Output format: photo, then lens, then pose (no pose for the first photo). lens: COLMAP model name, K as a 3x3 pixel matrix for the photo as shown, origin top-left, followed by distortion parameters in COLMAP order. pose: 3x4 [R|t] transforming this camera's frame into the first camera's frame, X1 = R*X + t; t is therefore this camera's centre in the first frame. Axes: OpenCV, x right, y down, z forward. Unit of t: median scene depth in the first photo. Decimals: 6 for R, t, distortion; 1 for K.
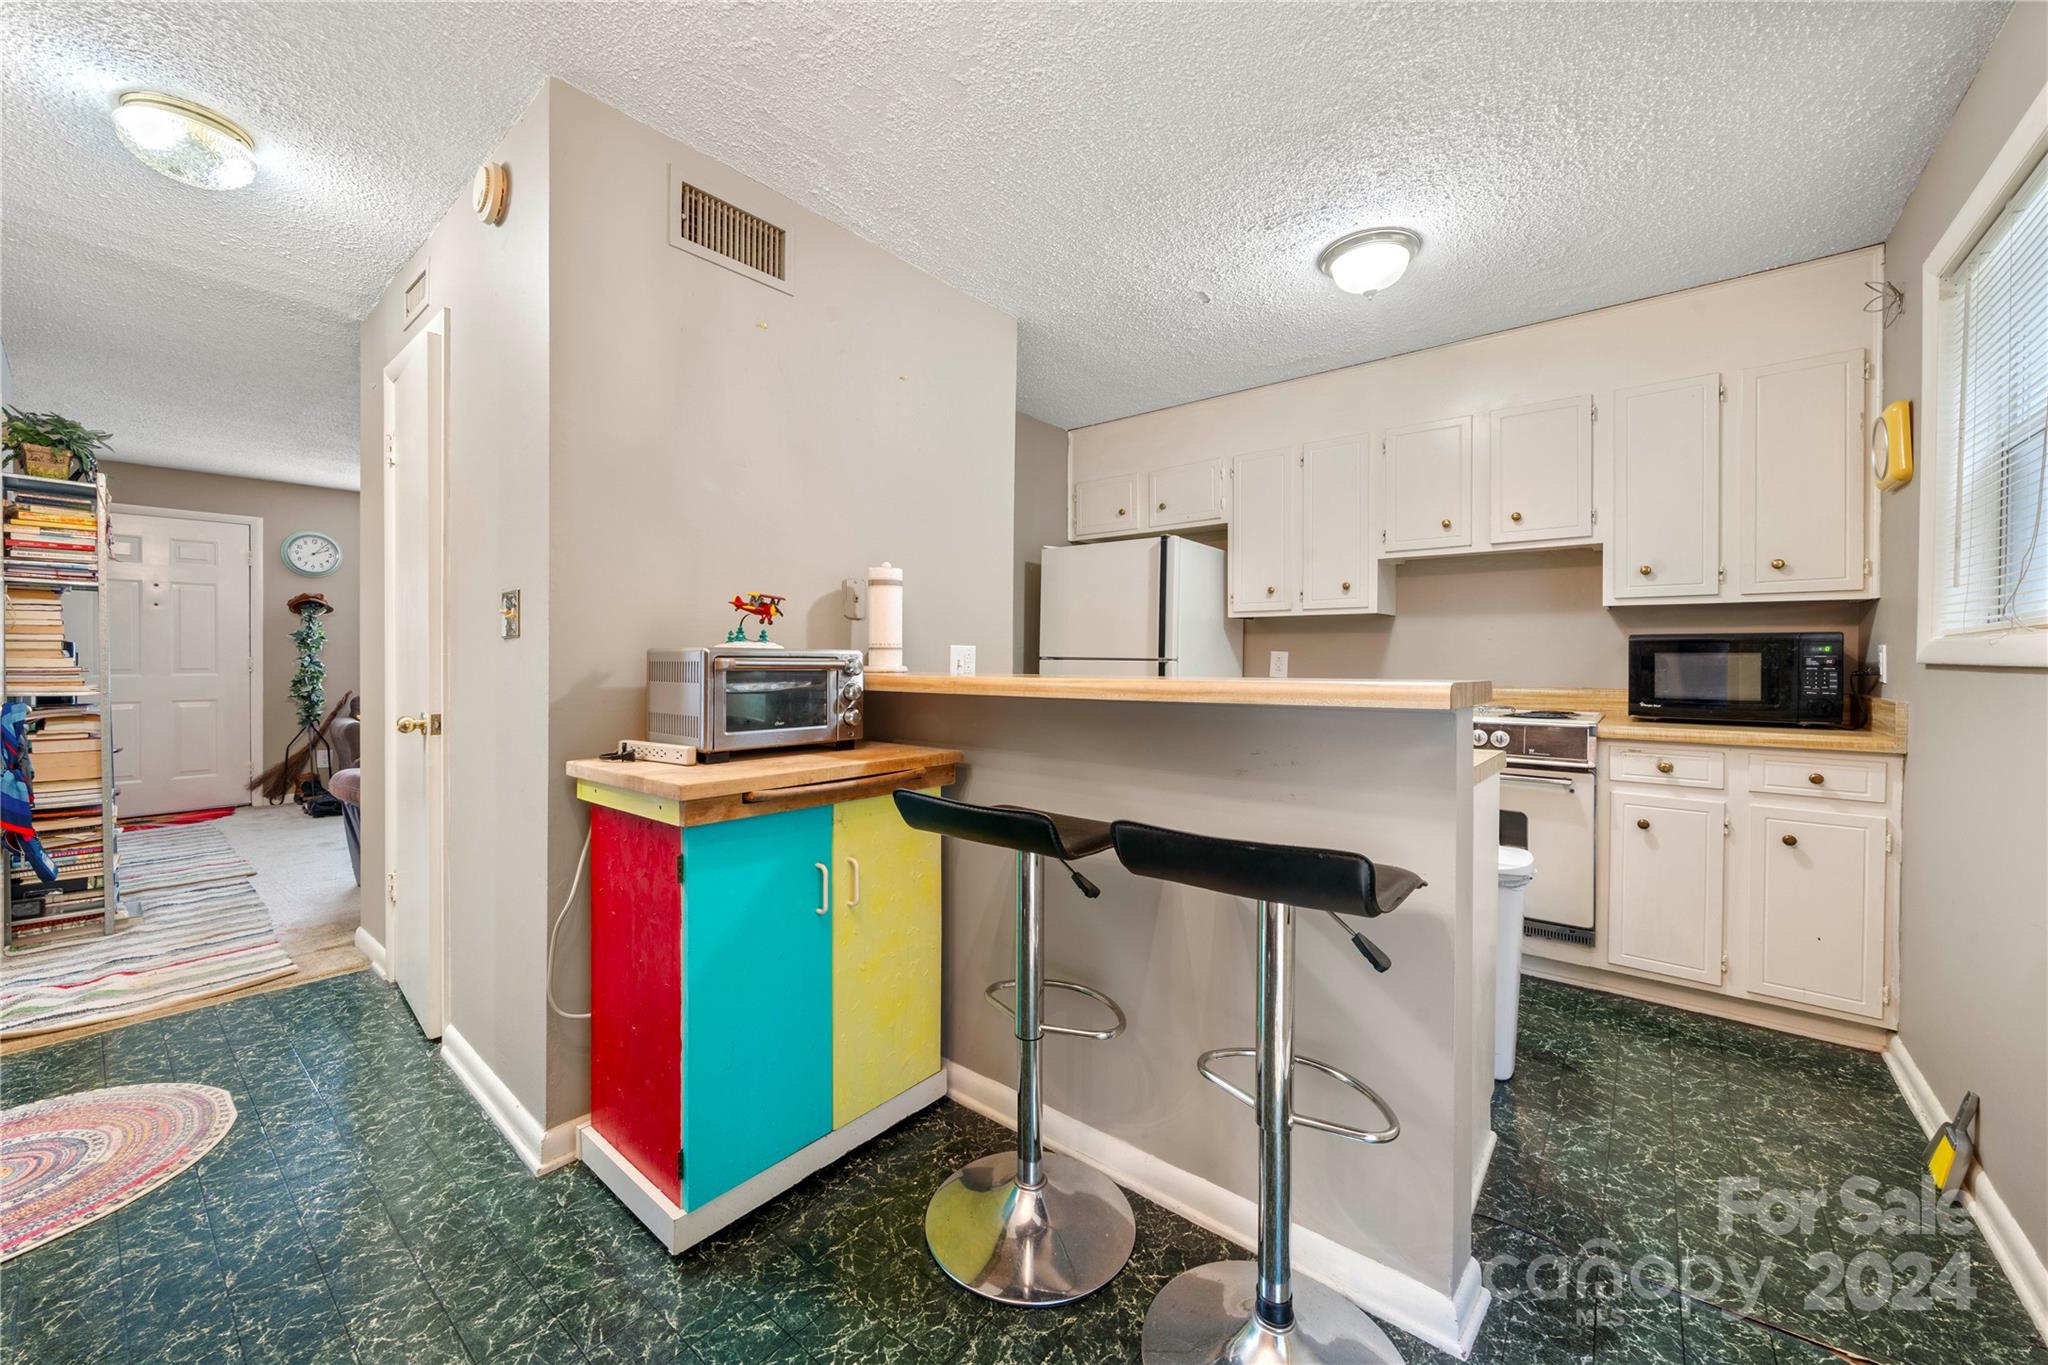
lens RADIAL K [[765.9, 0, 1009.7], [0, 765.9, 663.9], [0, 0, 1]] dist [0.014044, -0.000239]
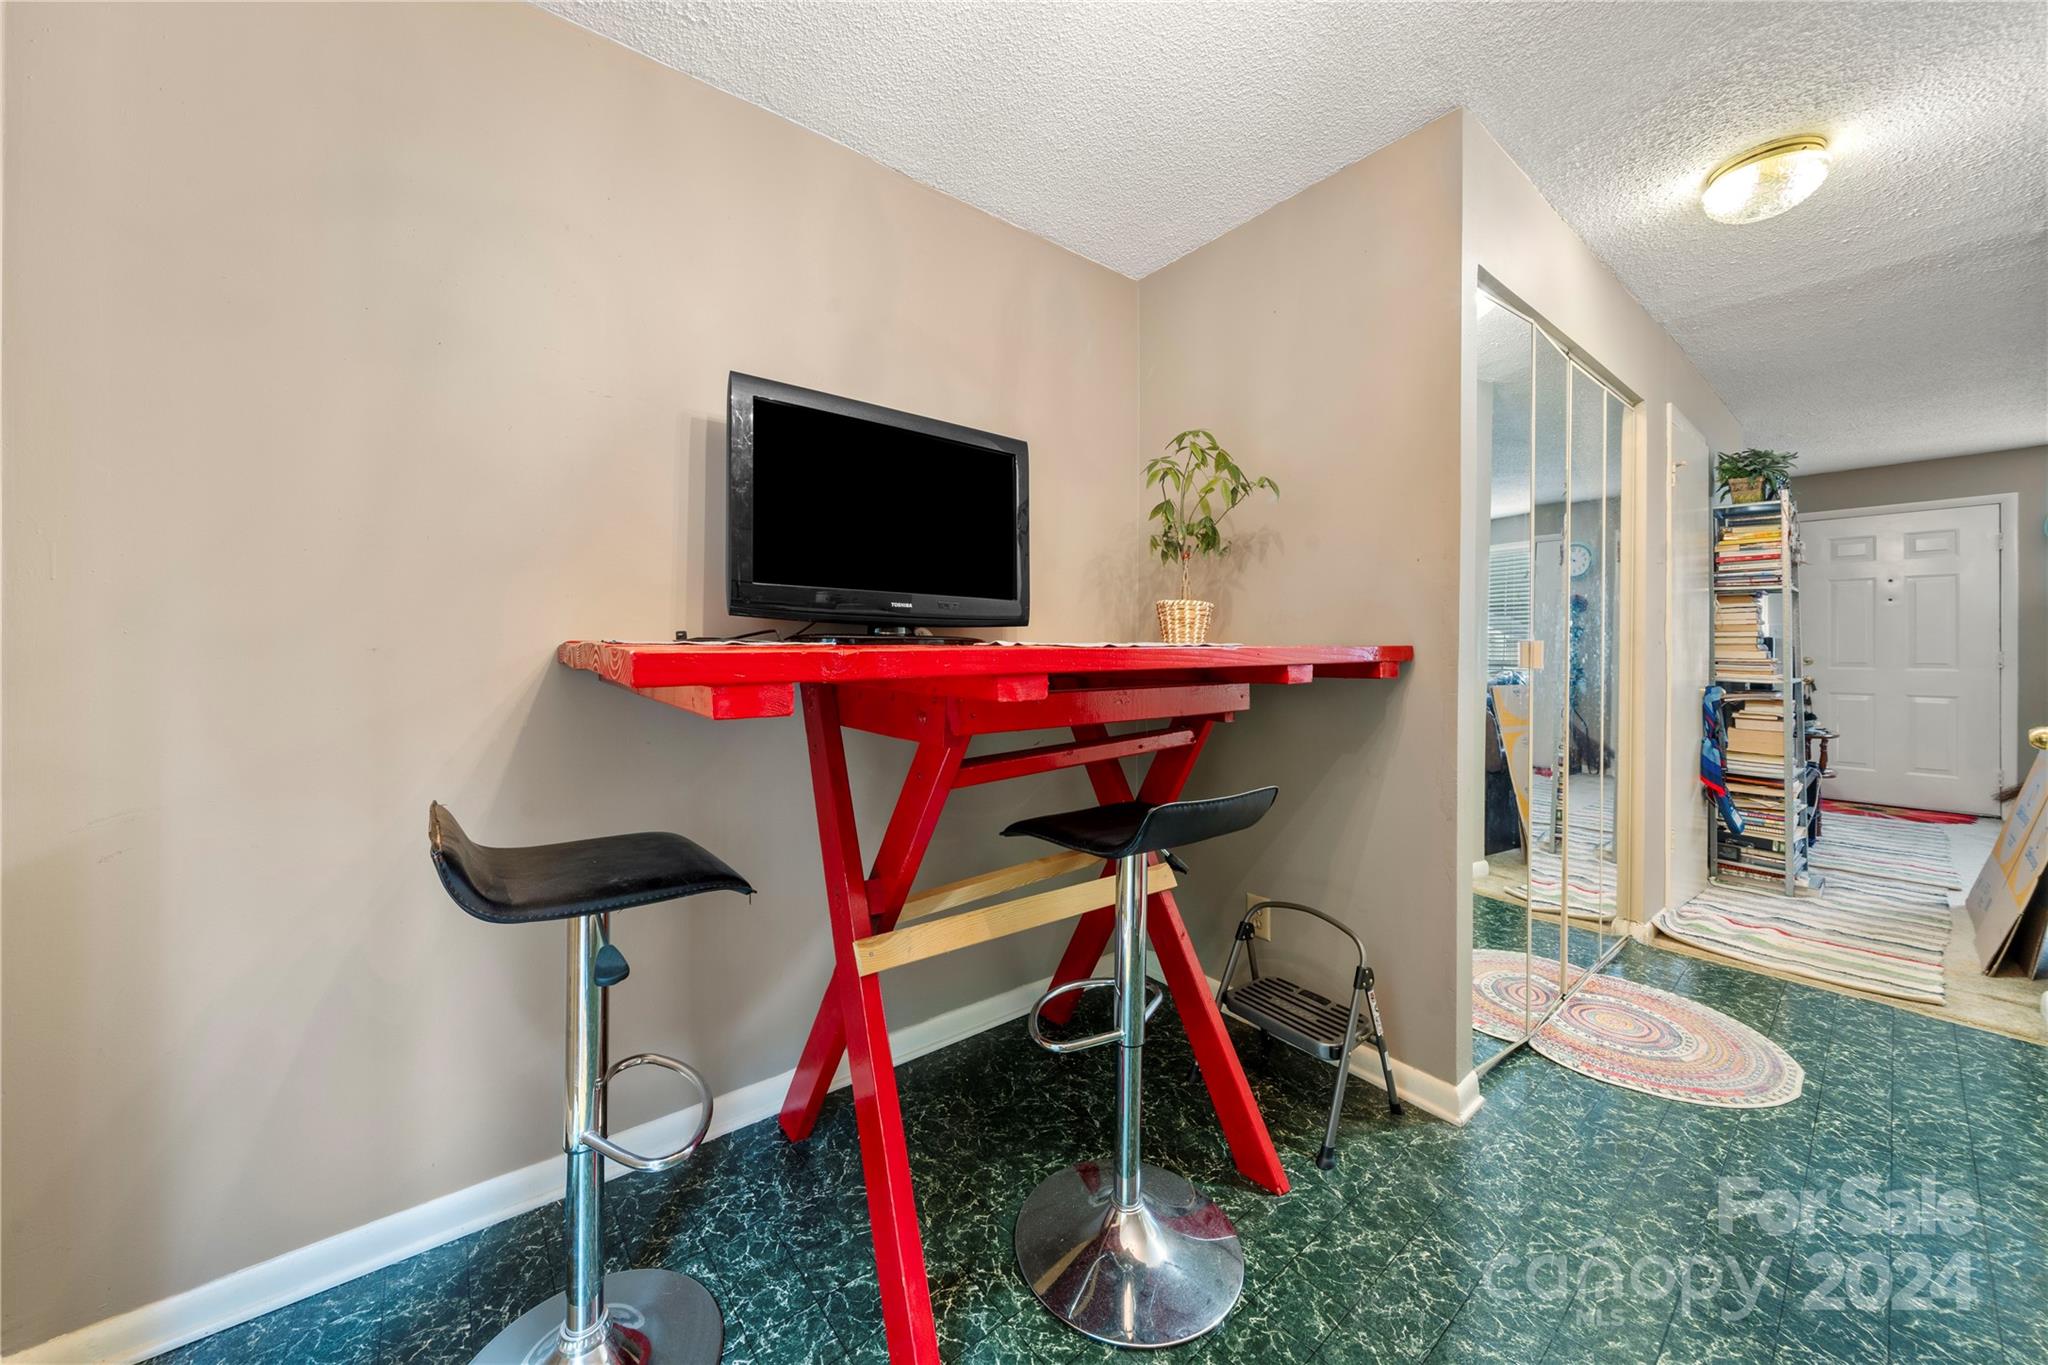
lens RADIAL K [[717.0, 0, 1018.9], [0, 717.0, 640.4], [0, 0, 1]] dist [0.006158, 0.000372]
pose [[-0.167507, -0.010744, -0.985812, 0.068844], [-0.013035, 0.999877, -0.008683, 0.000734], [0.985785, 0.011395, -0.167626, 0.077009]]
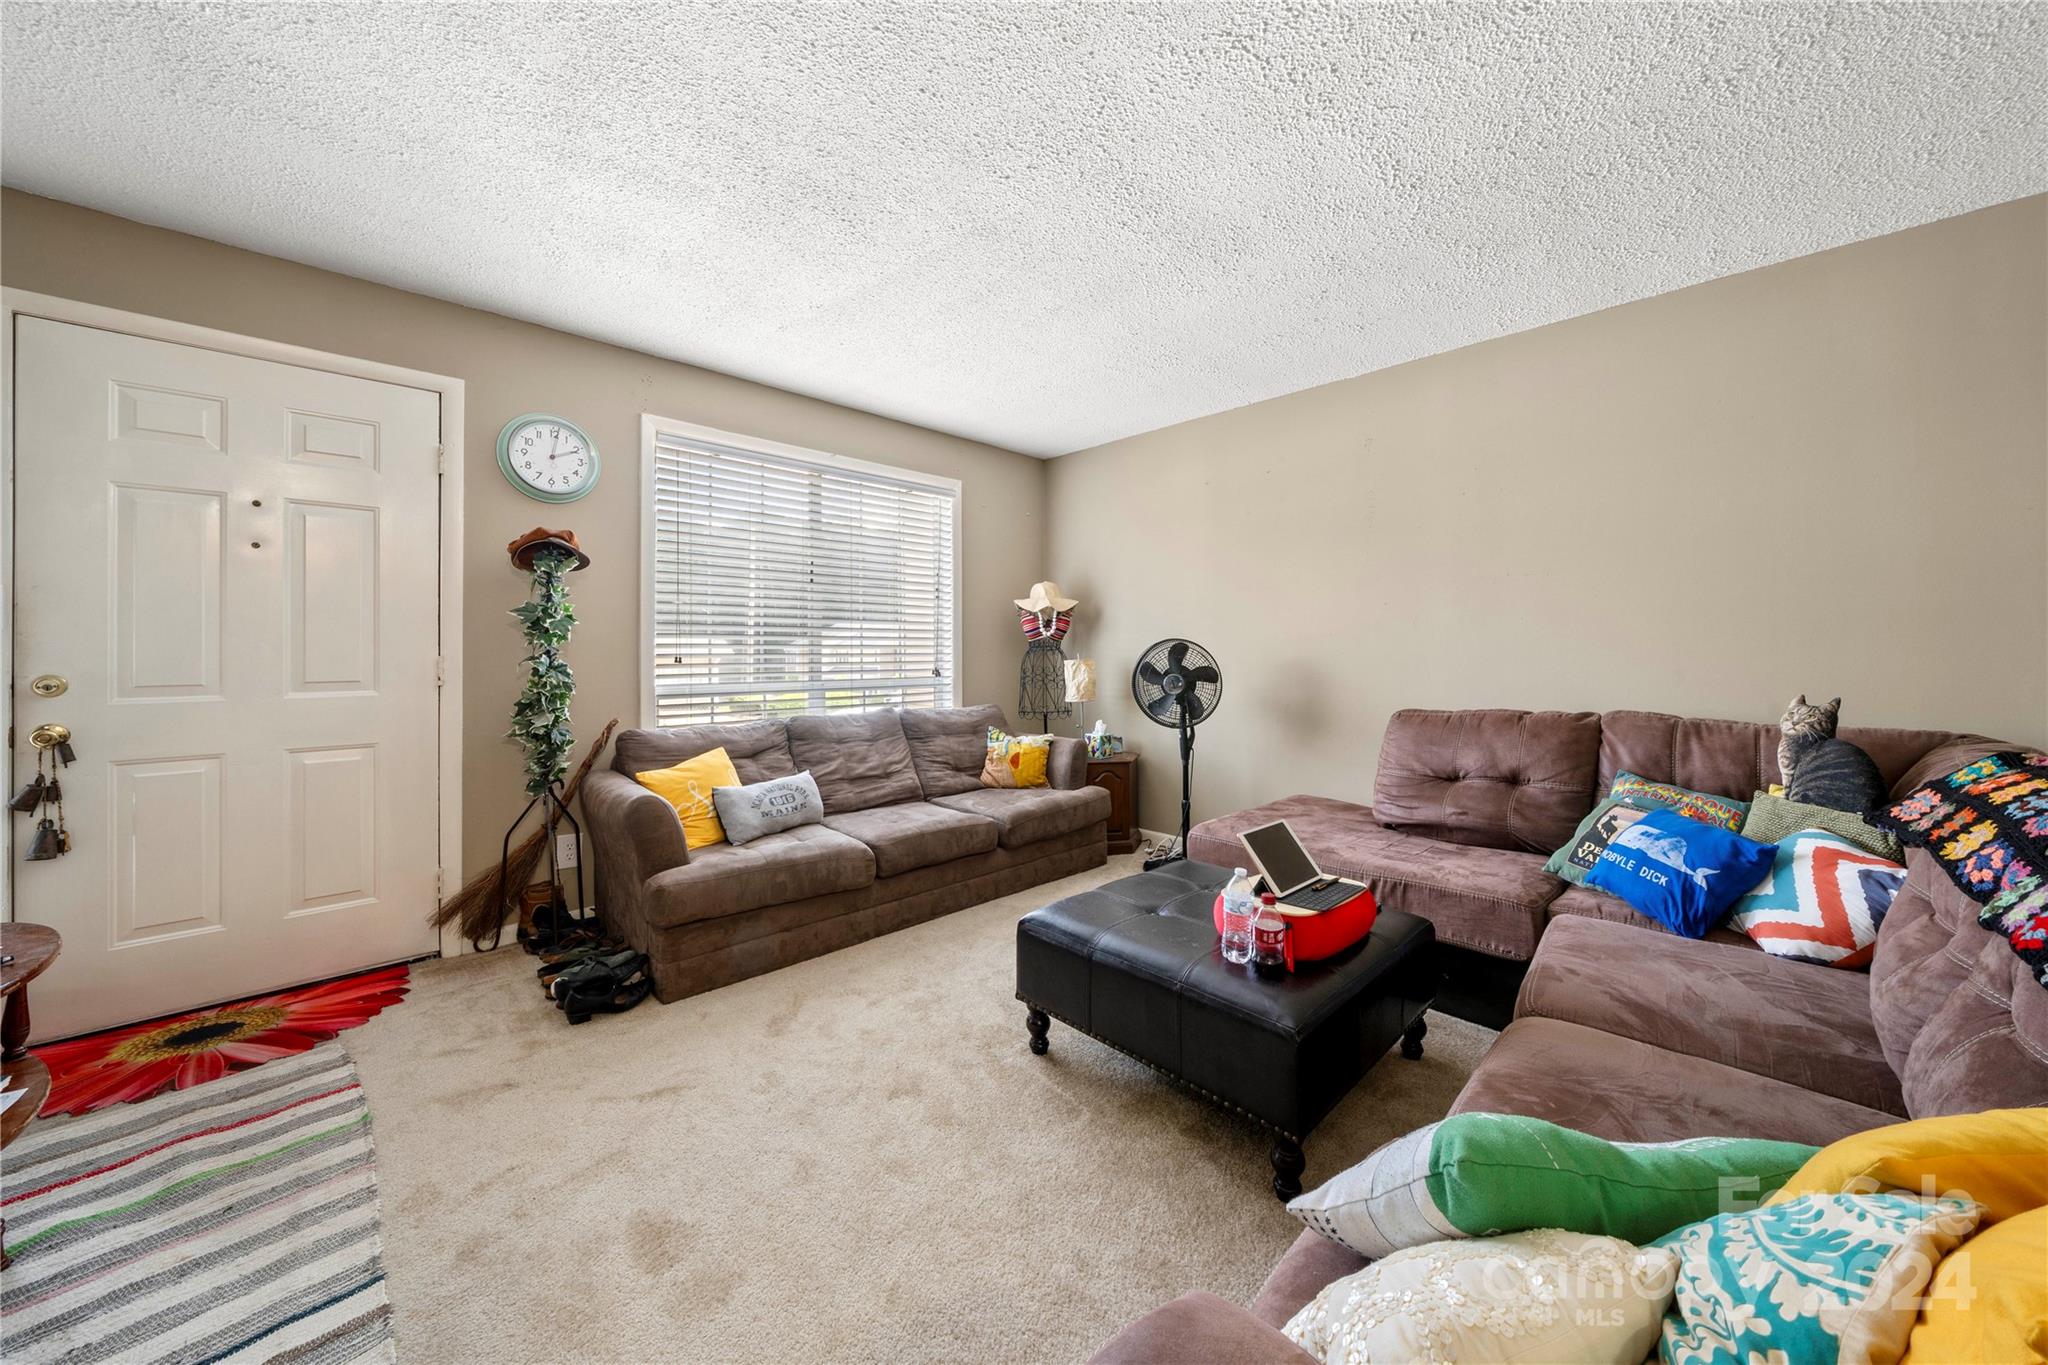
lens RADIAL K [[717.0, 0, 1044.2], [0, 717.0, 649.1], [0, 0, 1]] dist [0.006158, 0.000372]
pose [[0.996746, -0.003577, -0.080533, -1.335145], [0.002837, 0.999953, -0.009308, -0.019337], [0.080562, 0.009049, 0.996708, 1.373547]]
